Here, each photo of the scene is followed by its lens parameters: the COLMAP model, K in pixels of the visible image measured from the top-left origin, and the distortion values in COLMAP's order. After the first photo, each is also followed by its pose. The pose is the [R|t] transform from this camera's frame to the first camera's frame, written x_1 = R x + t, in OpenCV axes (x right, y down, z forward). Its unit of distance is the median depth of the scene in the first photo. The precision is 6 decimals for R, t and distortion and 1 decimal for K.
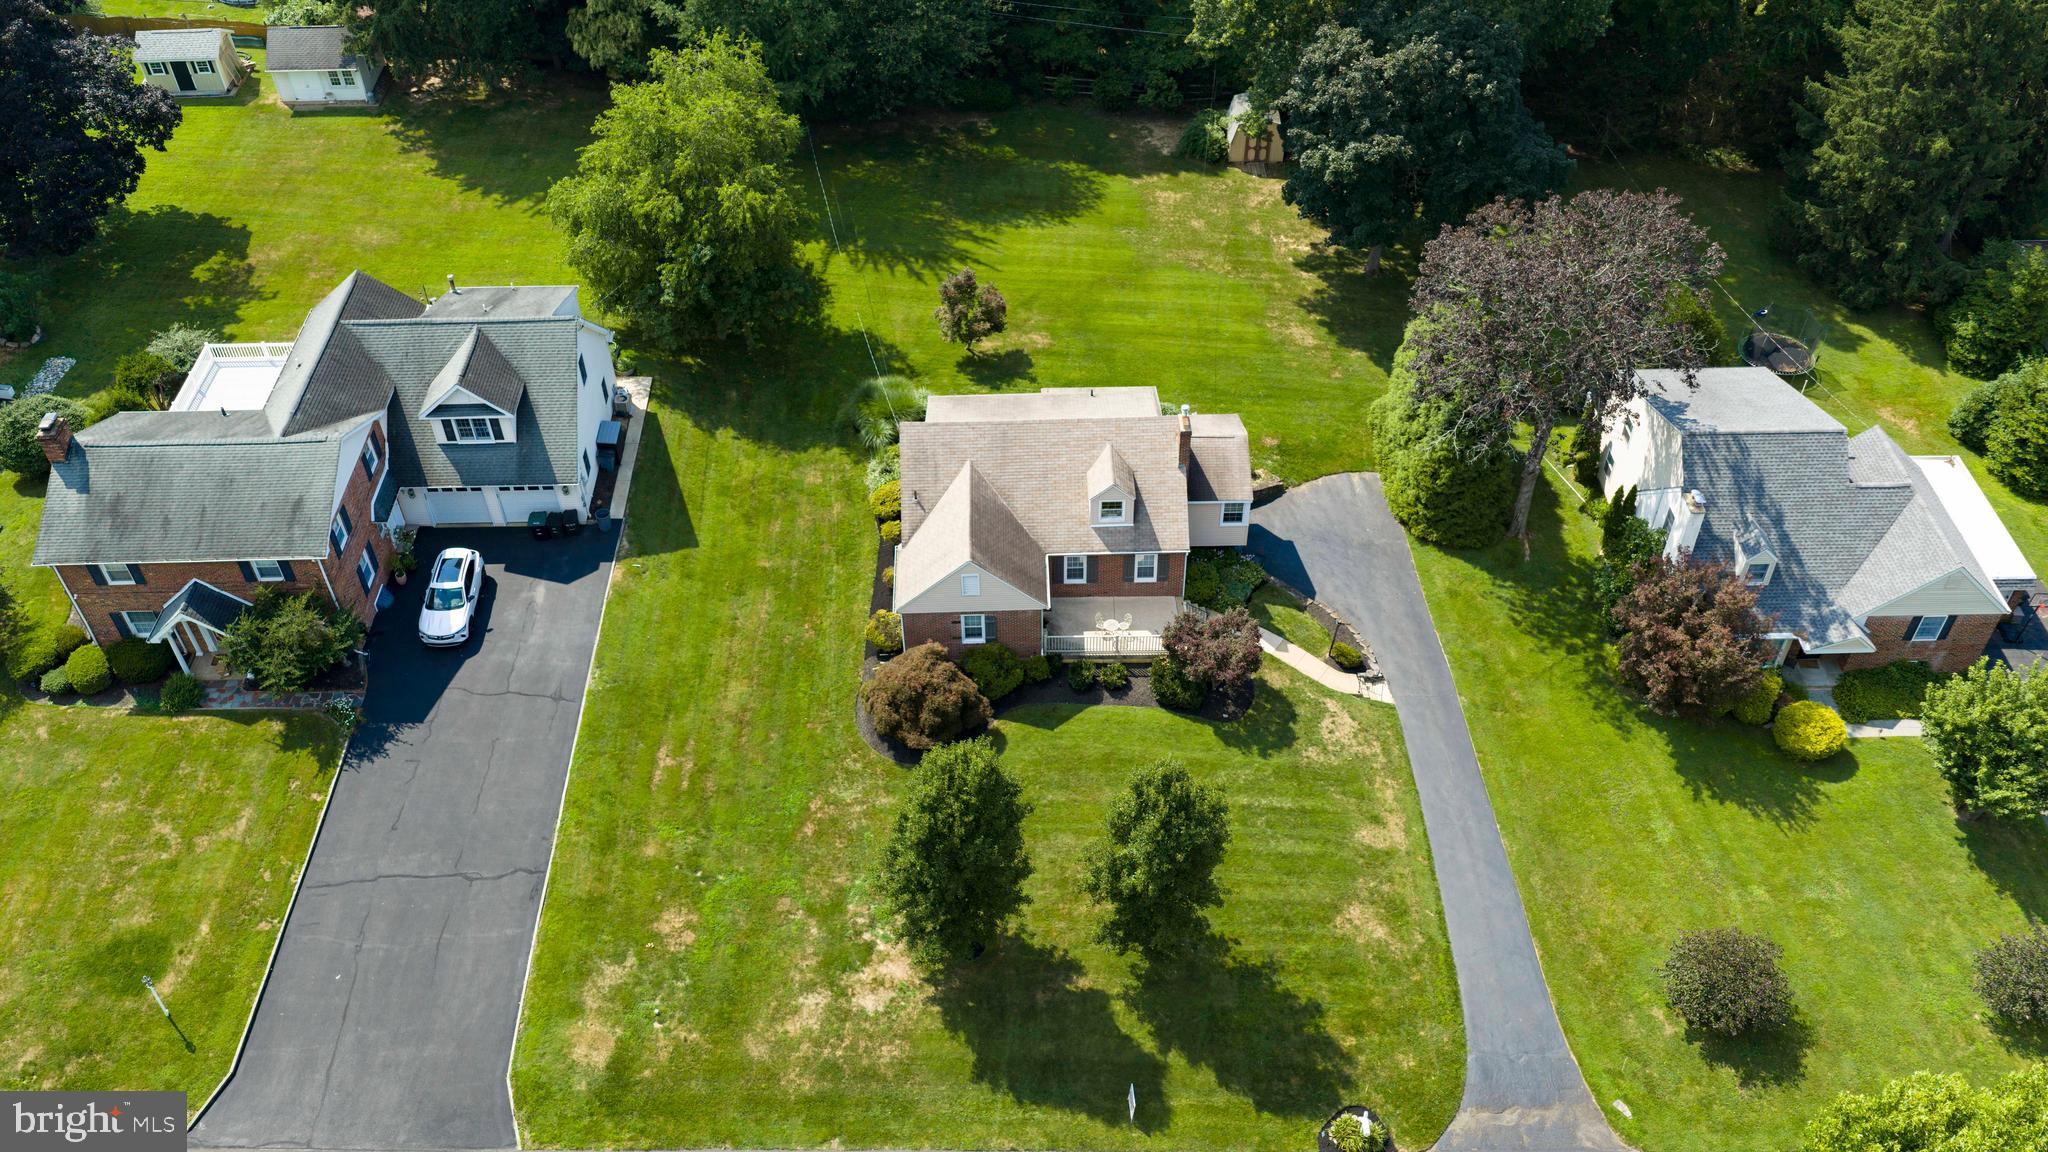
lens RADIAL K [[1692.0, 0, 1031.9], [0, 1692.0, 564.4], [0, 0, 1]] dist [0.022939, -0.047324]
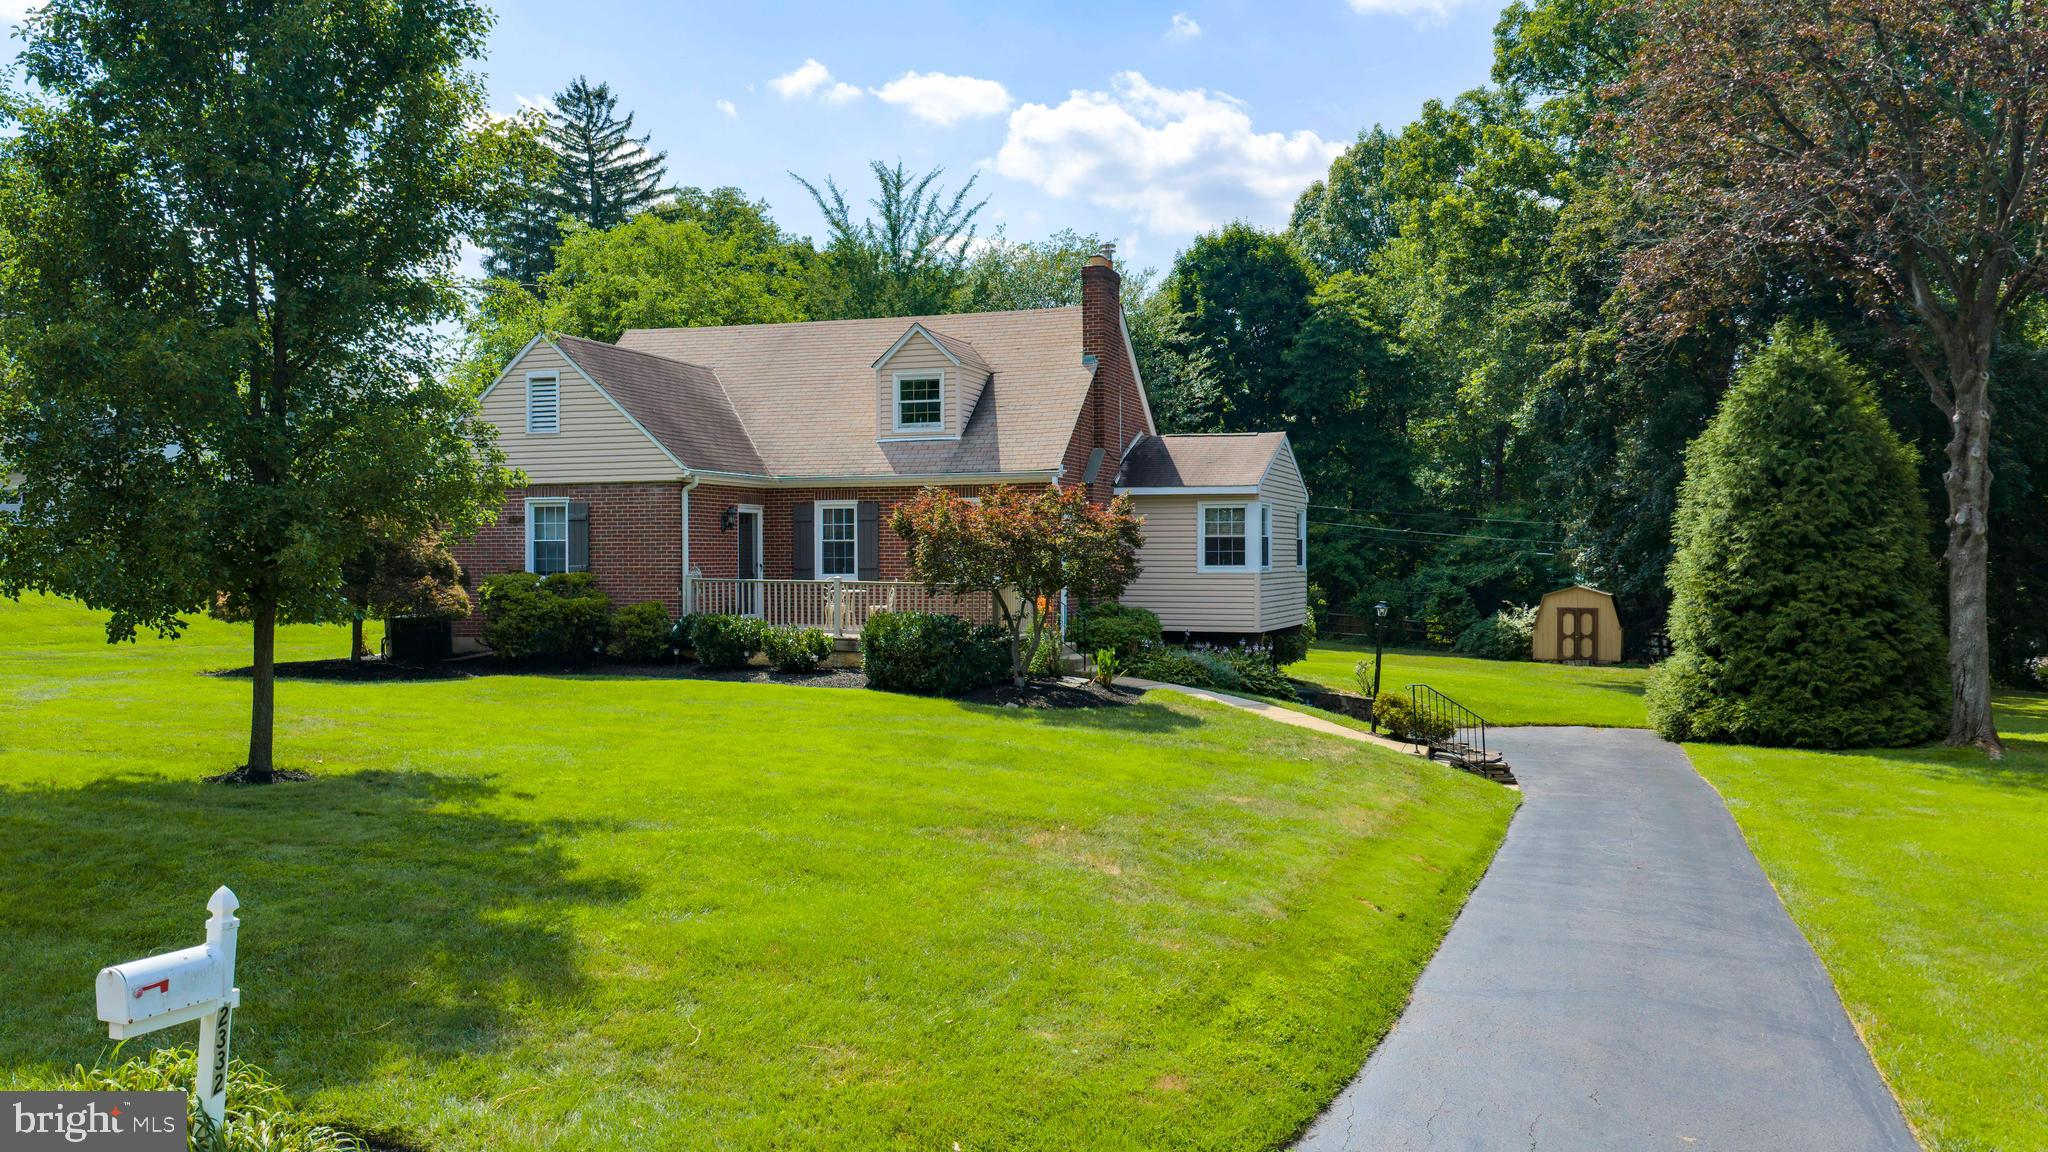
lens RADIAL K [[1692.0, 0, 1031.9], [0, 1692.0, 560.3], [0, 0, 1]] dist [0.022939, -0.047324]
pose [[0.936048, 0.007372, -0.351795, 0.235303], [-0.246546, 0.727069, -0.640769, 0.286435], [0.251055, 0.686524, 0.682390, 0.685857]]
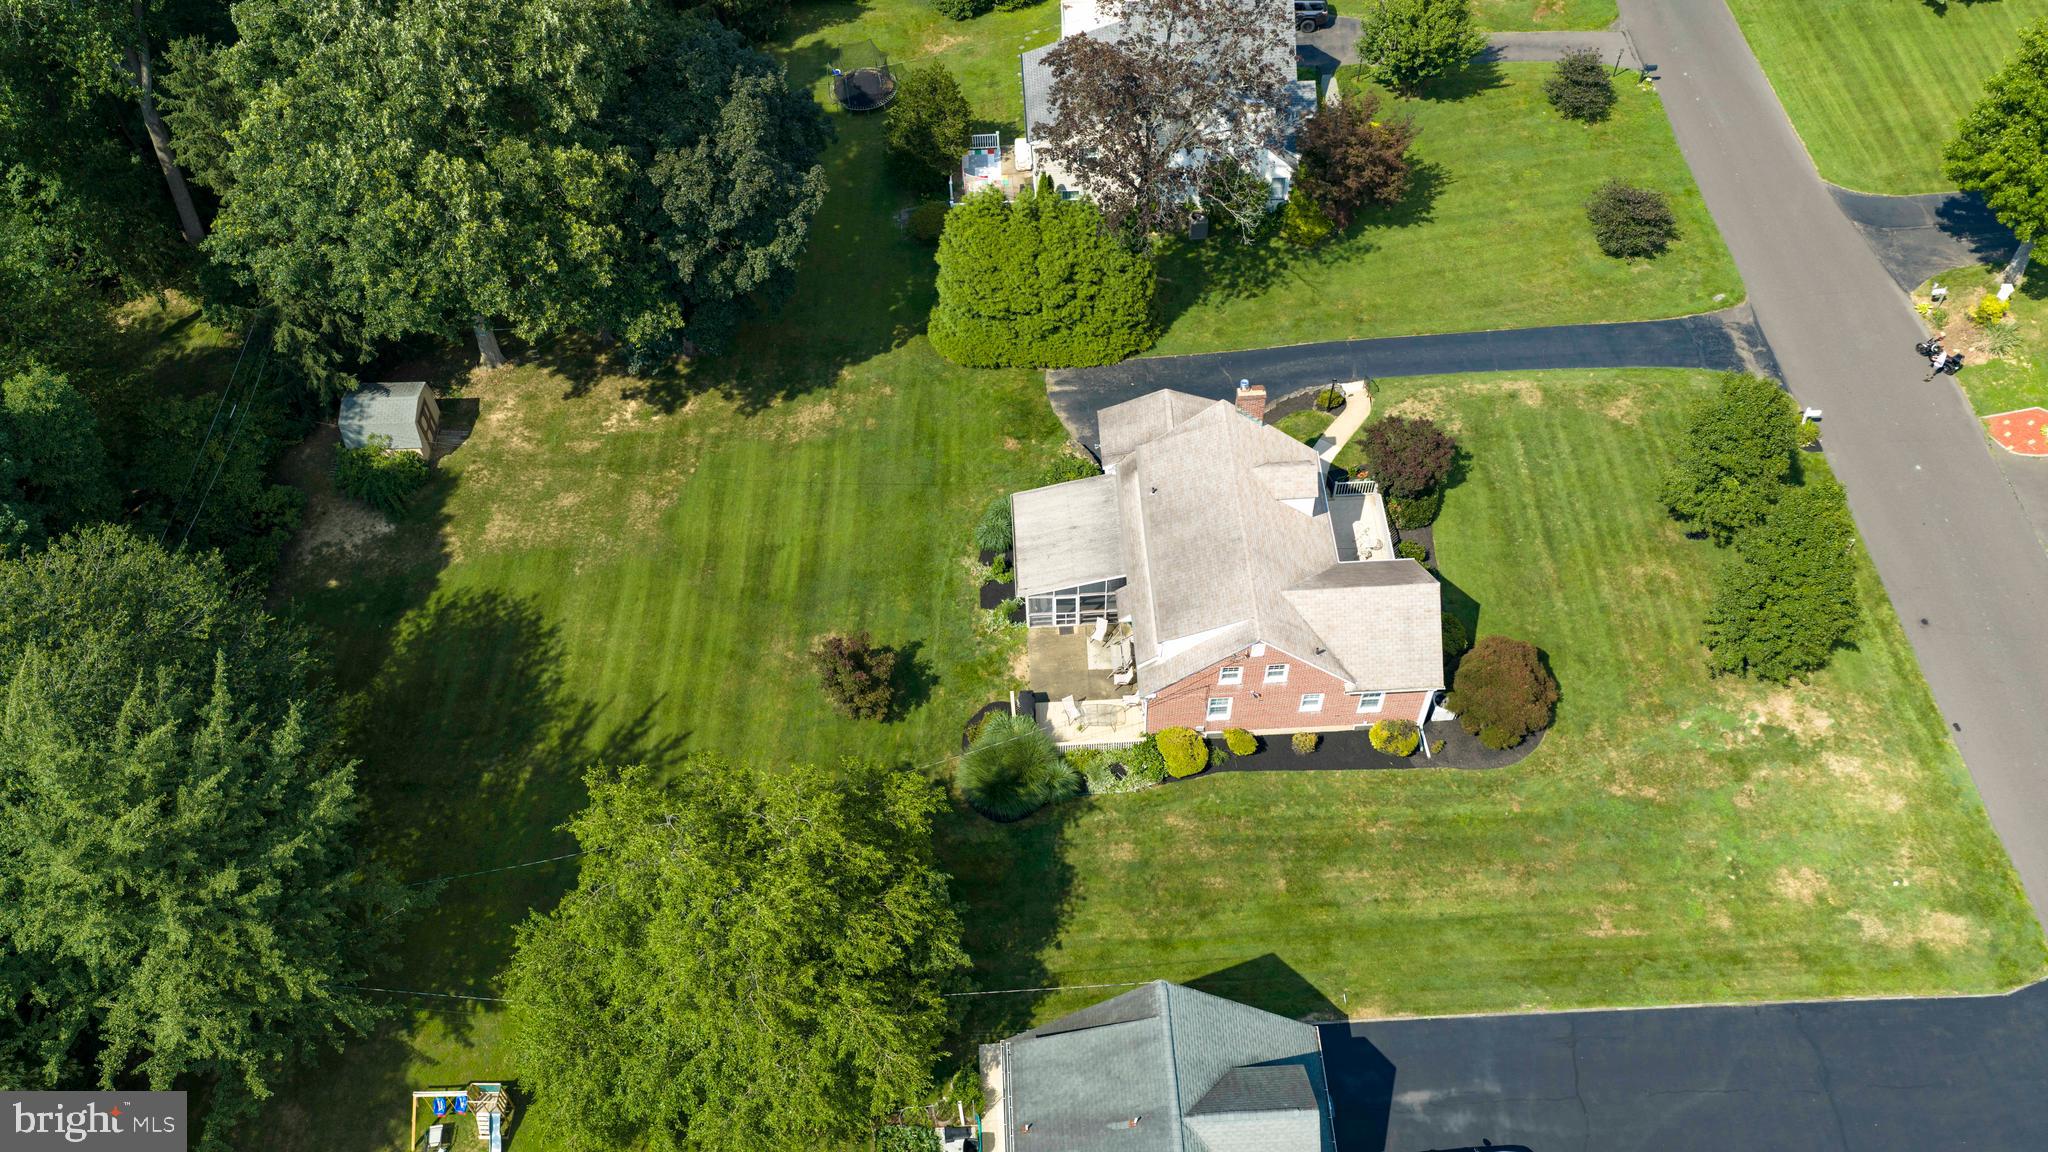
lens RADIAL K [[1692.0, 0, 1026.7], [0, 1692.0, 574.2], [0, 0, 1]] dist [0.022939, -0.047324]
pose [[-0.022434, -0.805393, 0.592317, -0.558397], [0.700201, 0.410229, 0.584321, -0.684012], [-0.713594, 0.427849, 0.554733, 0.563285]]
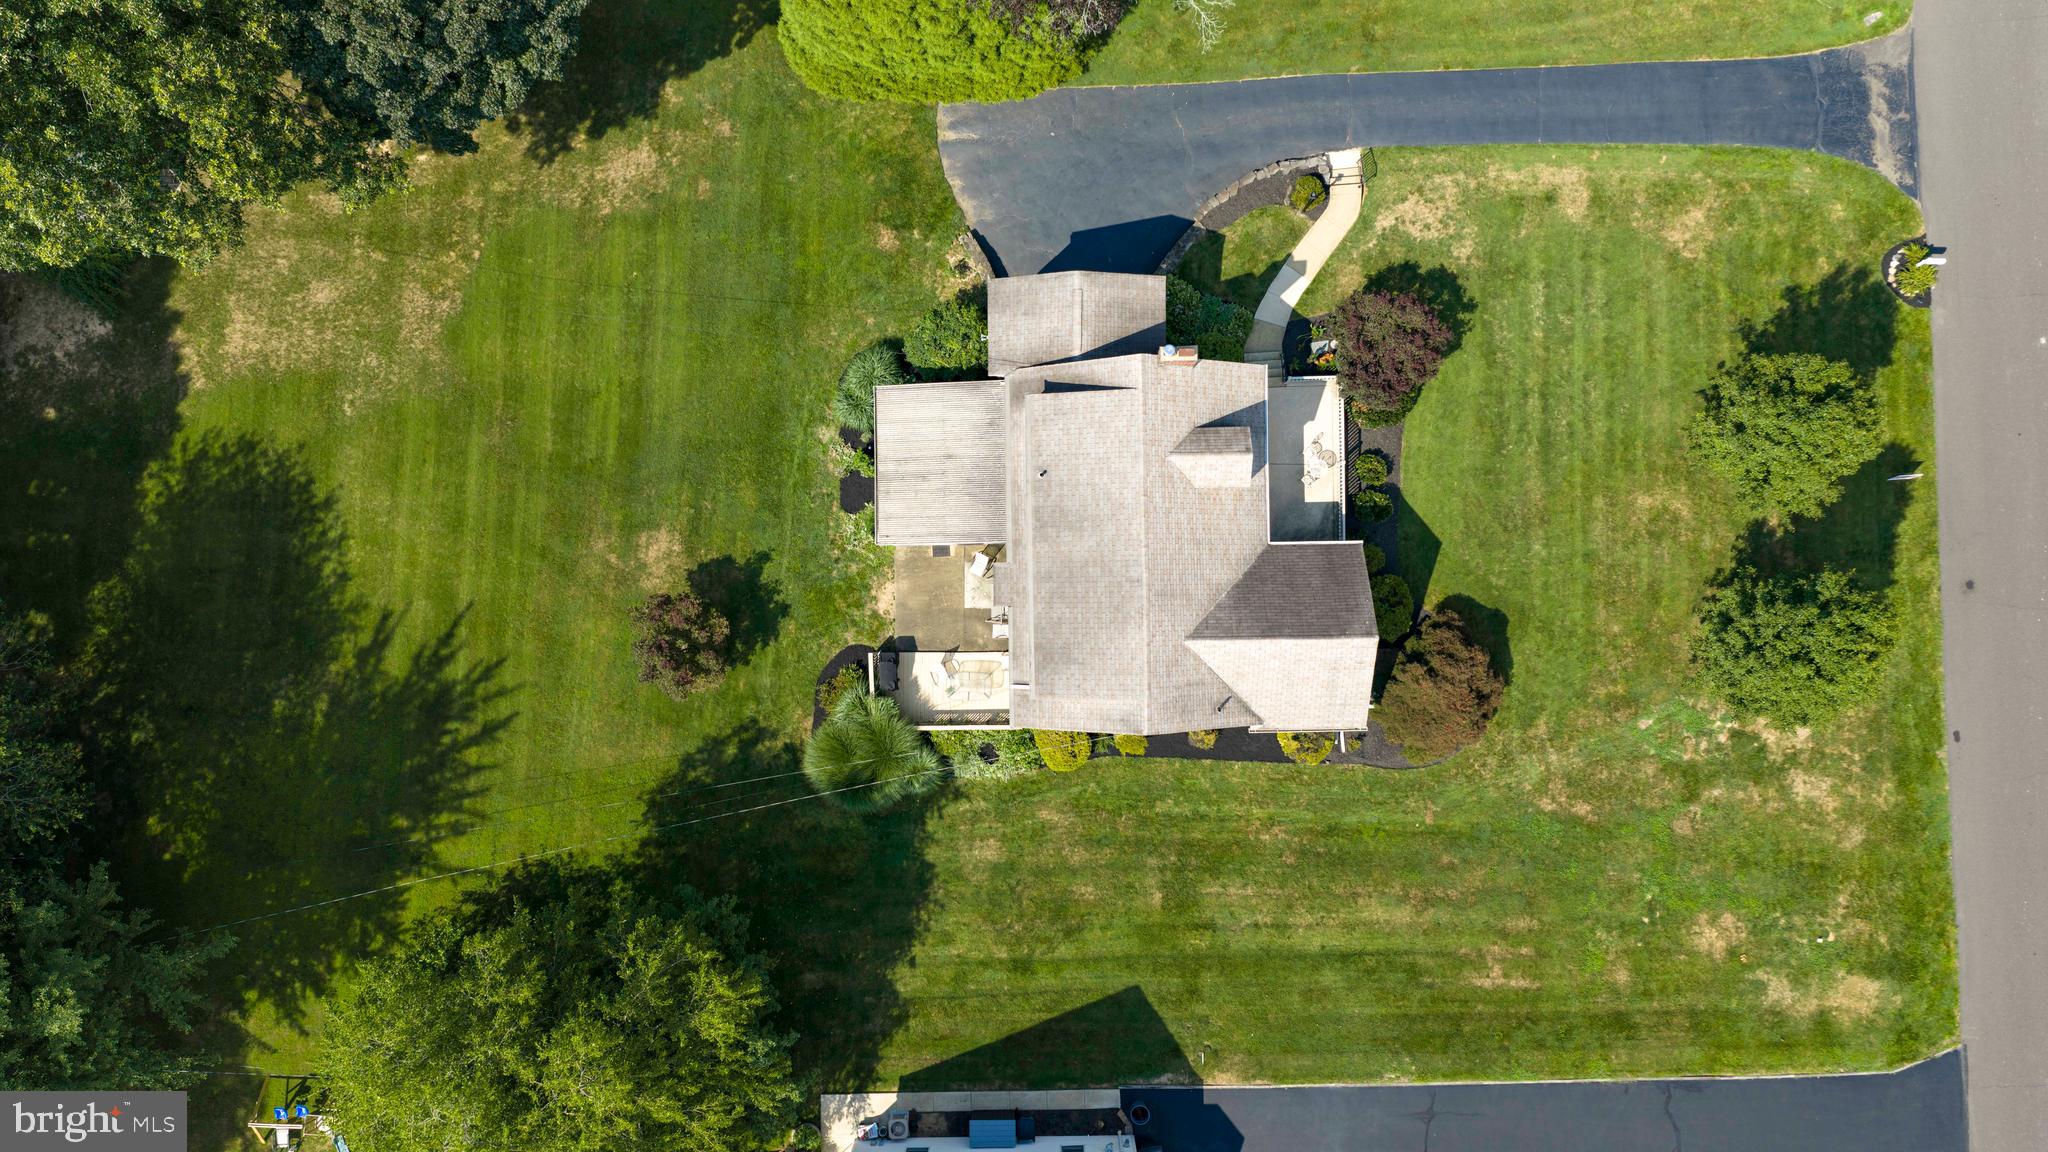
lens RADIAL K [[1692.0, 0, 1031.3], [0, 1692.0, 574.2], [0, 0, 1]] dist [0.022939, -0.047324]
pose [[0.011515, -0.999798, 0.016484, -0.019750], [0.697172, 0.019845, 0.716630, -0.636099], [-0.716812, 0.003240, 0.697259, 0.502548]]
